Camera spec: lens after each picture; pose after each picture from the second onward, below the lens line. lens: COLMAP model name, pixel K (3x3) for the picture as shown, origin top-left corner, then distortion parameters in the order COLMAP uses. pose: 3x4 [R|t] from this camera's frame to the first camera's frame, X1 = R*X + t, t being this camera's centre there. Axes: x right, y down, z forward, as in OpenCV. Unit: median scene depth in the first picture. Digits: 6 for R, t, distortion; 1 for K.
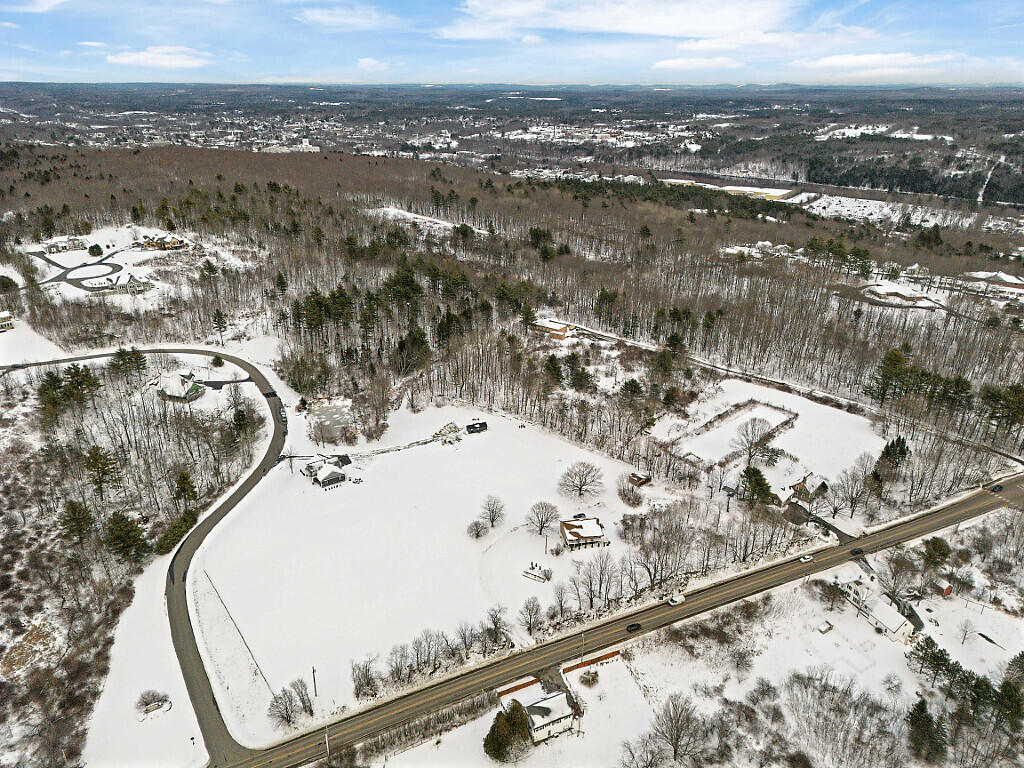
lens RADIAL K [[725.3, 0, 512.0], [0, 725.3, 384.0], [0, 0, 1]] dist [0.072236, -0.052445]
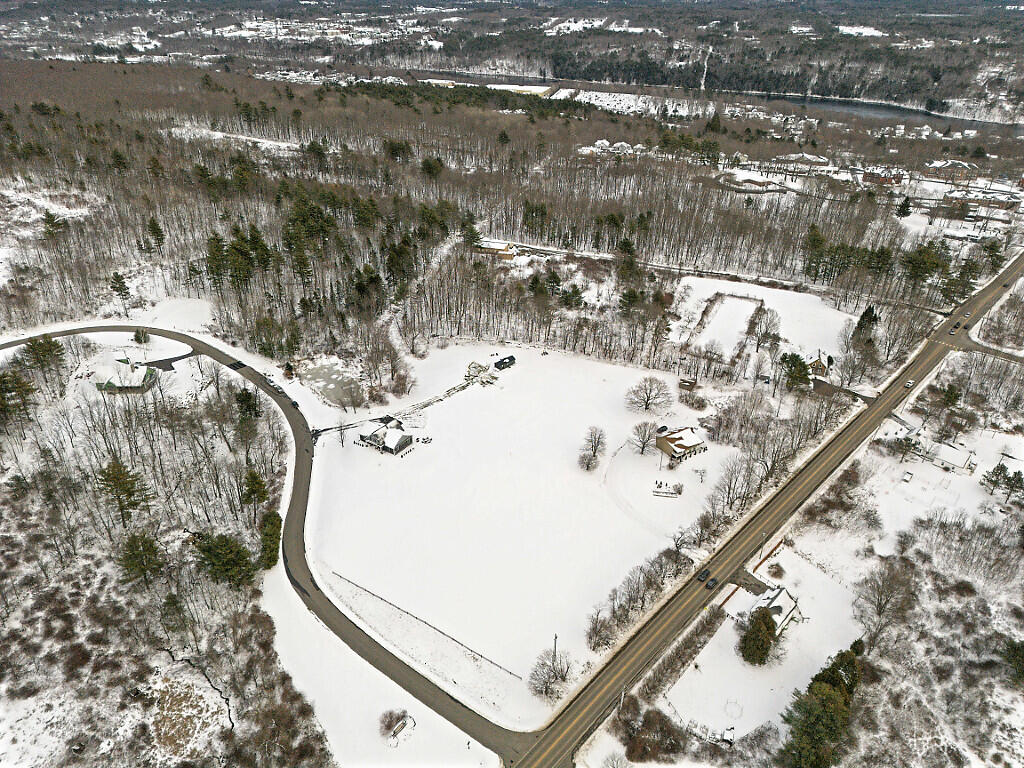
lens RADIAL K [[725.3, 0, 512.0], [0, 725.3, 384.0], [0, 0, 1]] dist [0.072236, -0.052445]
pose [[0.926372, -0.180072, 0.330769, -0.316098], [0.138960, 0.979744, 0.144197, -0.042349], [-0.350035, -0.087616, 0.932630, 0.089270]]
